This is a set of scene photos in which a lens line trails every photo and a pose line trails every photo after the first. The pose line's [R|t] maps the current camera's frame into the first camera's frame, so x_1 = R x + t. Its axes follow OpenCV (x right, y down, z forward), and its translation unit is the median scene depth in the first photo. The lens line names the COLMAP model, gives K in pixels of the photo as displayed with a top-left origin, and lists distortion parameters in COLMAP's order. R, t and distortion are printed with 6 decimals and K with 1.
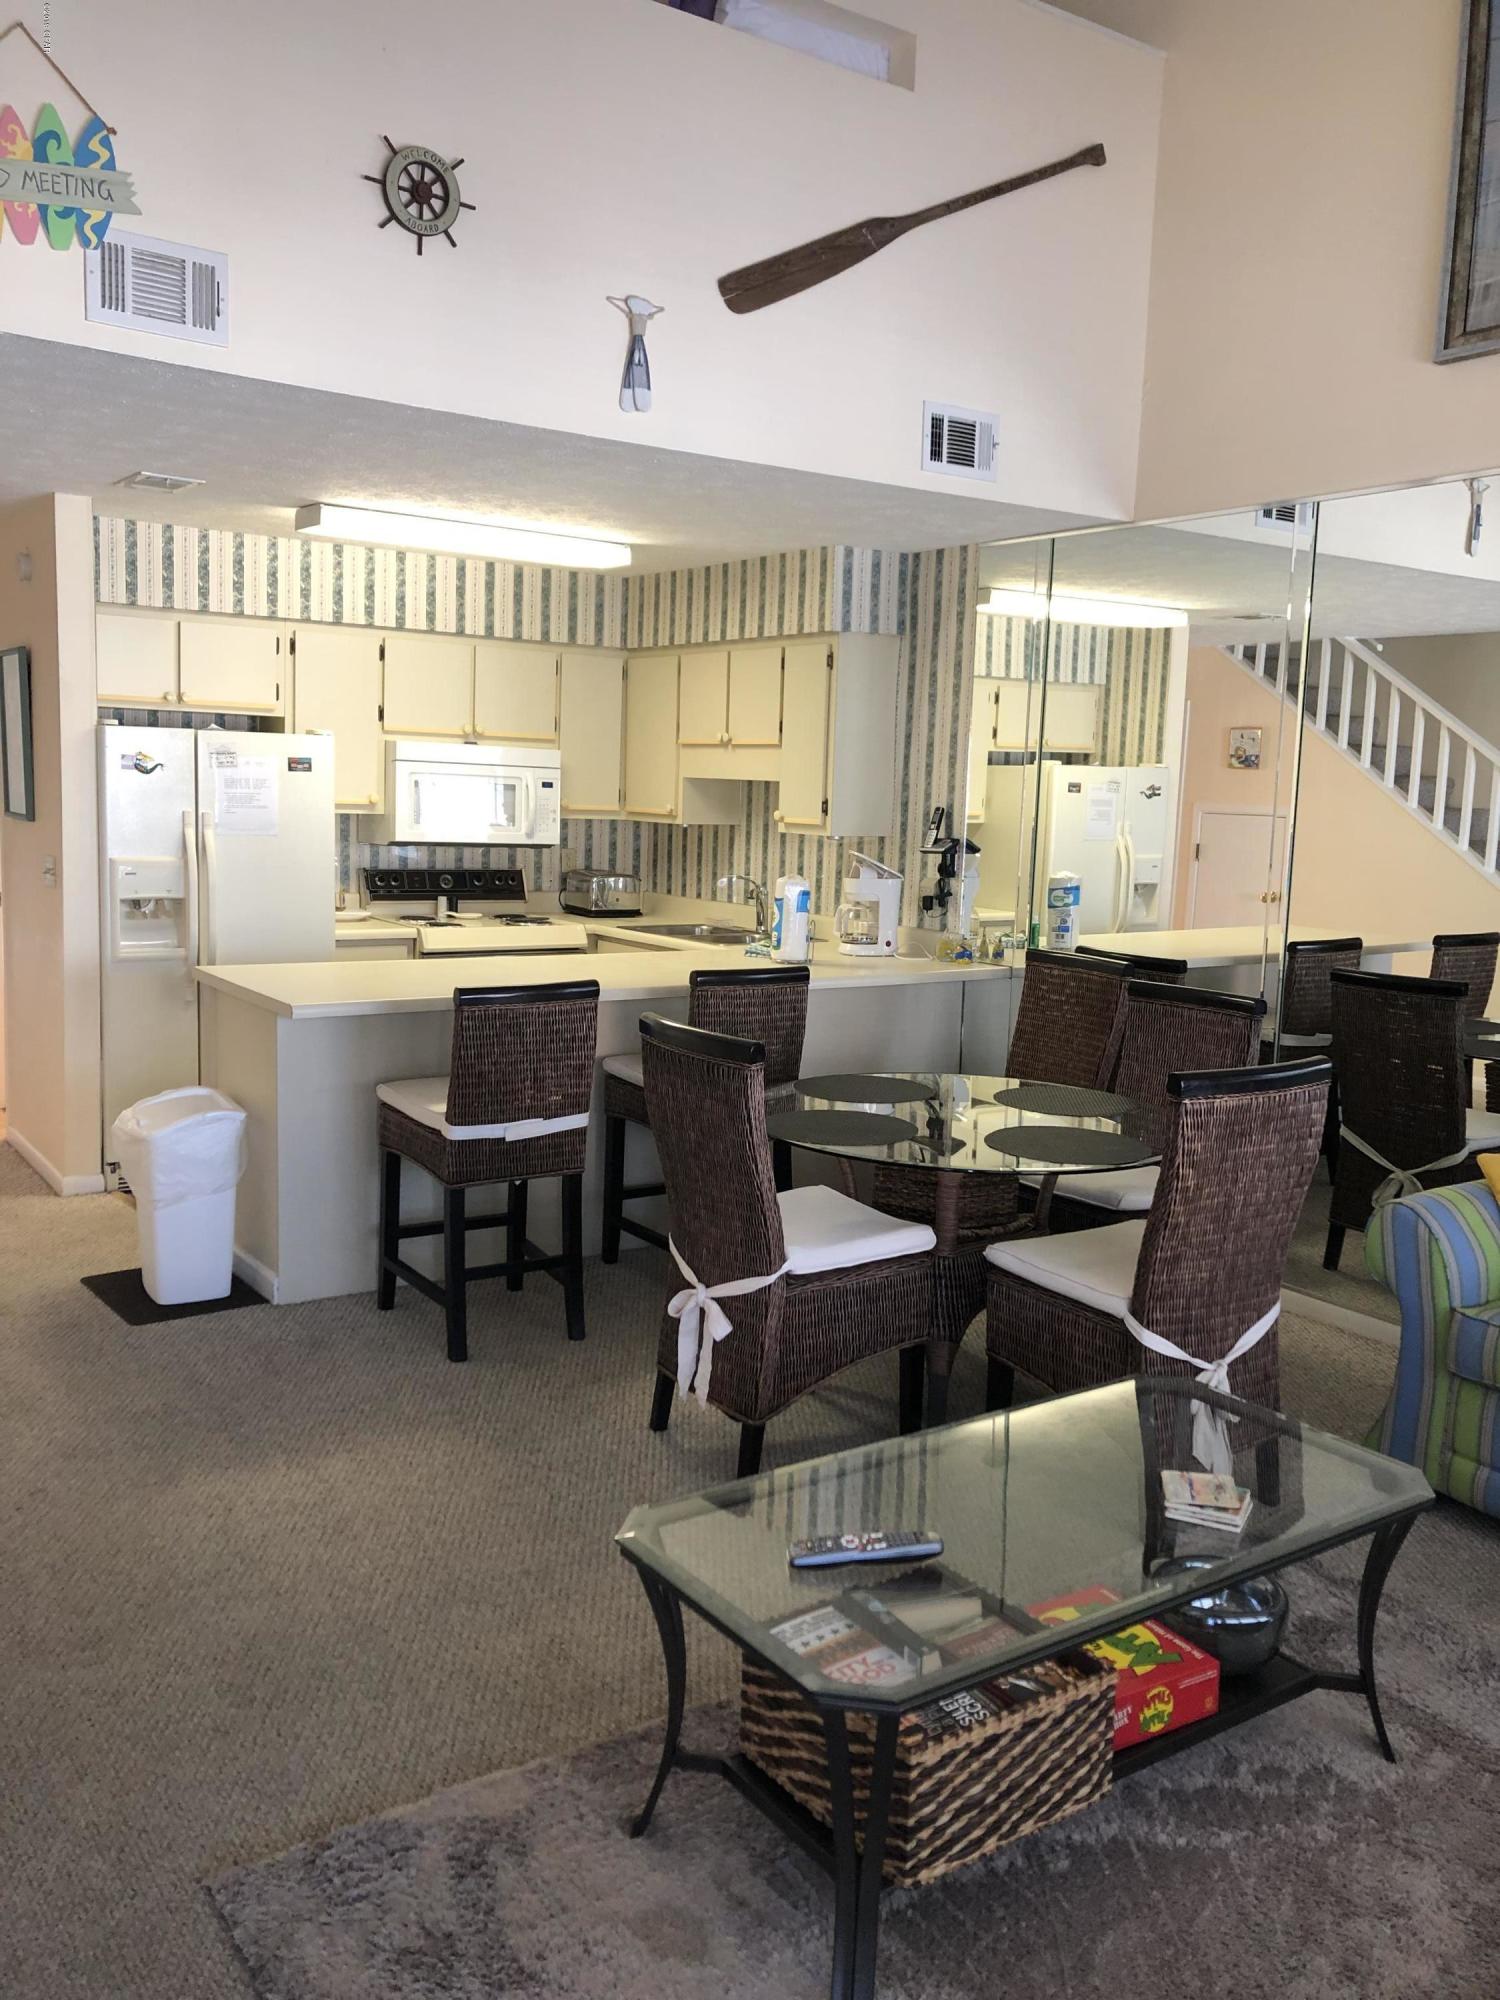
lens RADIAL K [[1645.3, 0, 755.5], [0, 1645.3, 975.8], [0, 0, 1]] dist [0.064454, -0.055135]
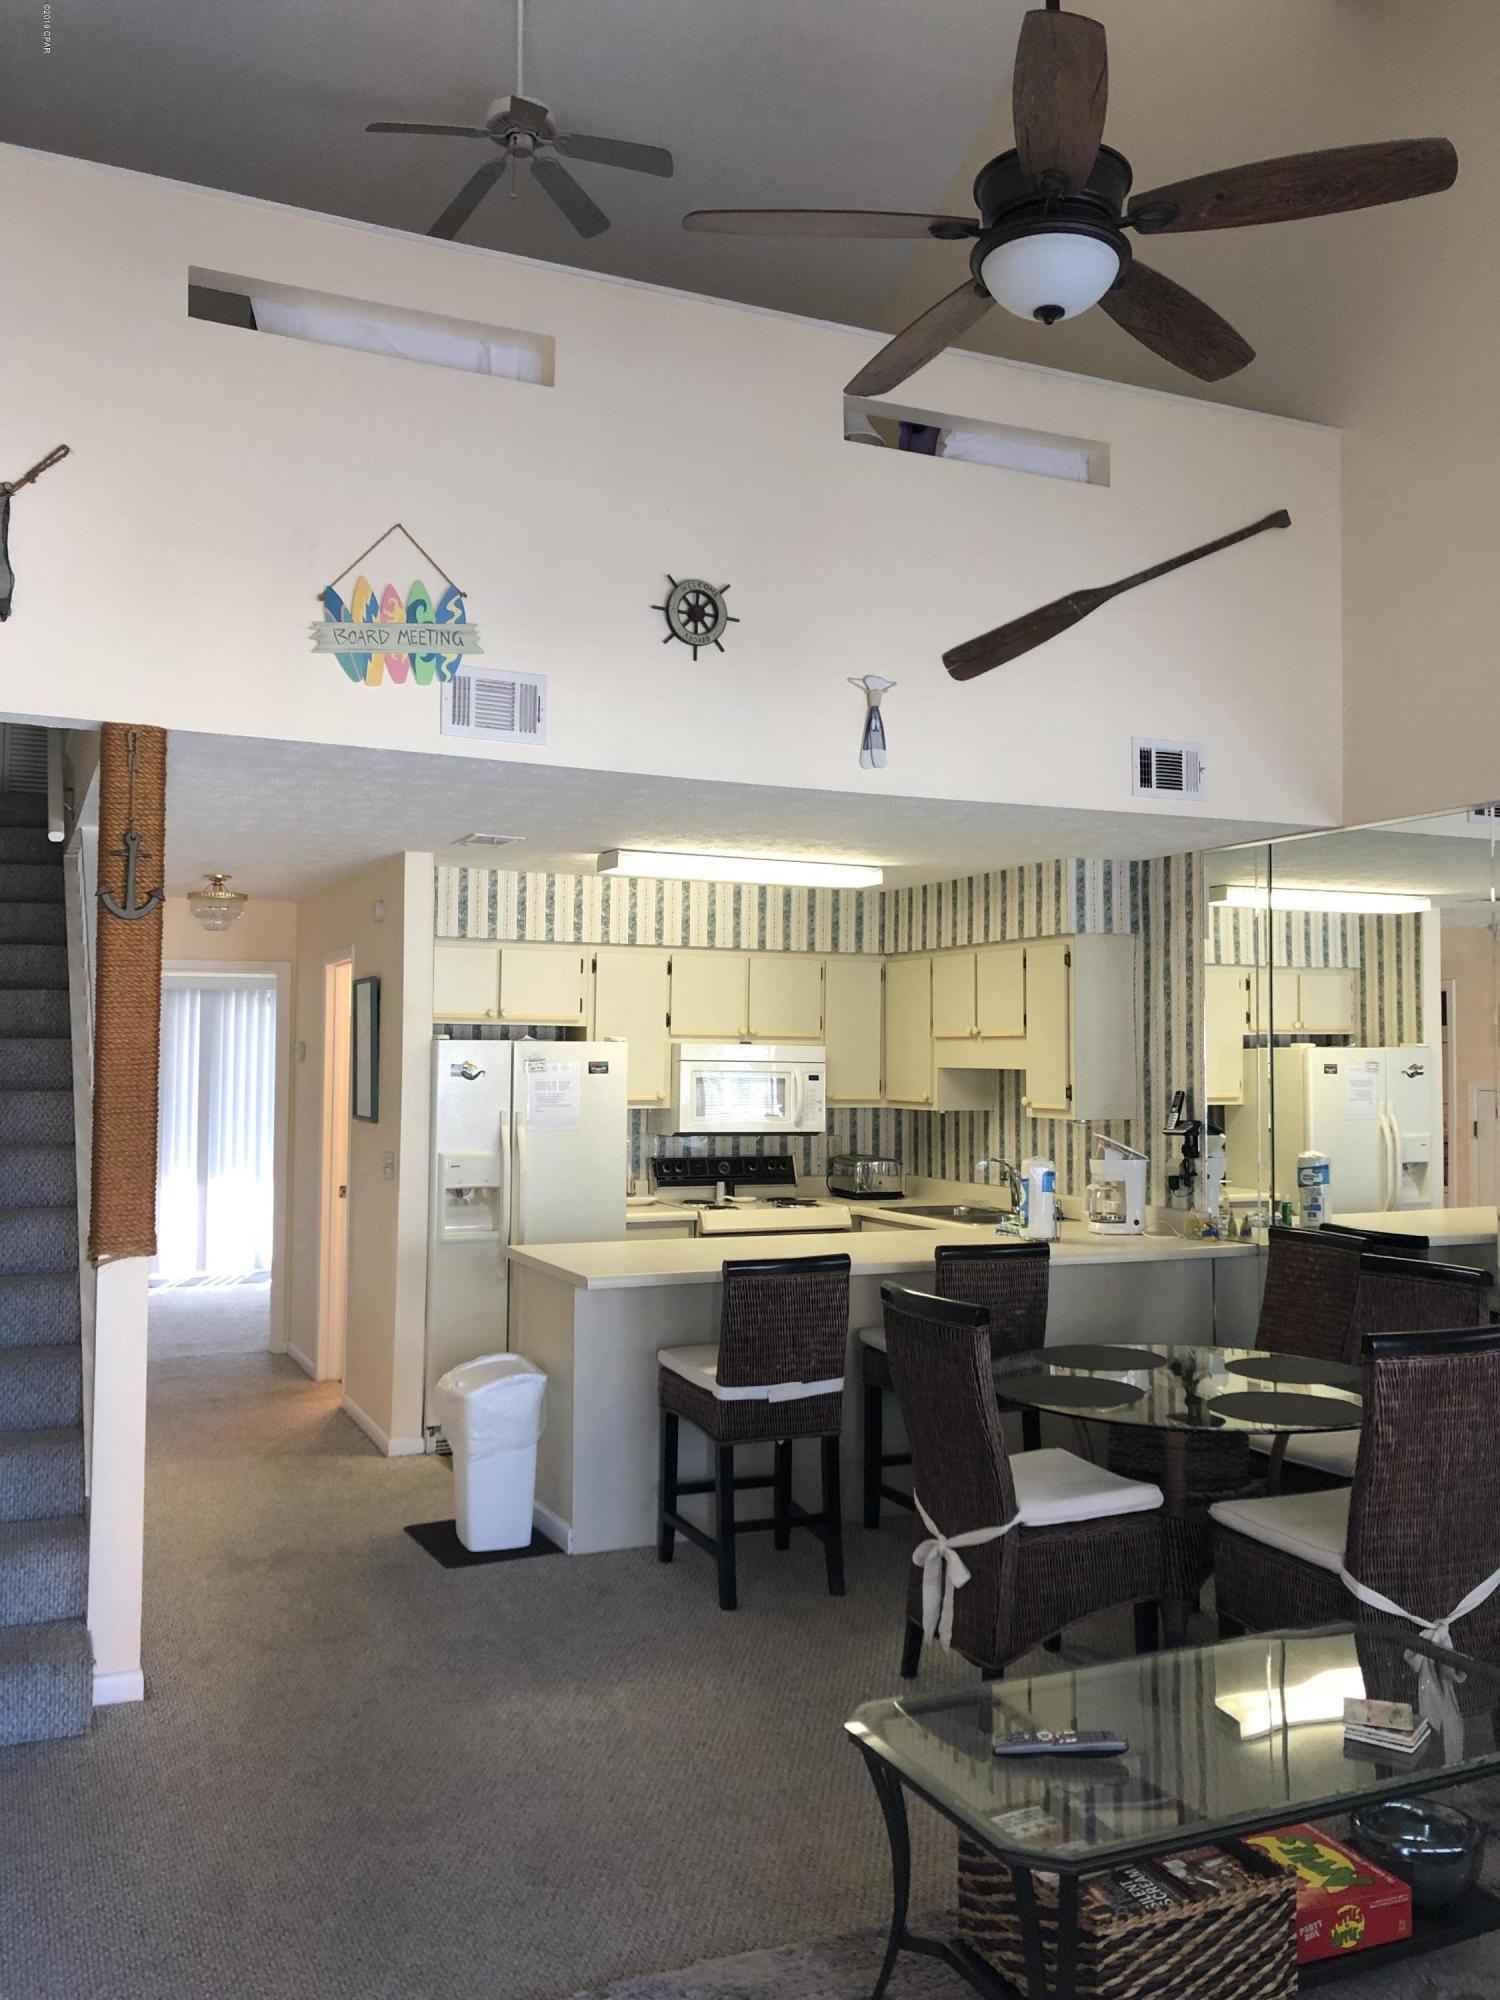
lens RADIAL K [[1676.9, 0, 749.1], [0, 1676.9, 979.3], [0, 0, 1]] dist [0.066029, -0.072932]
pose [[0.983504, -0.034950, -0.177480, 0.046027], [0.004414, 0.985502, -0.169608, 0.012018], [0.180834, 0.166027, 0.969399, -0.148331]]
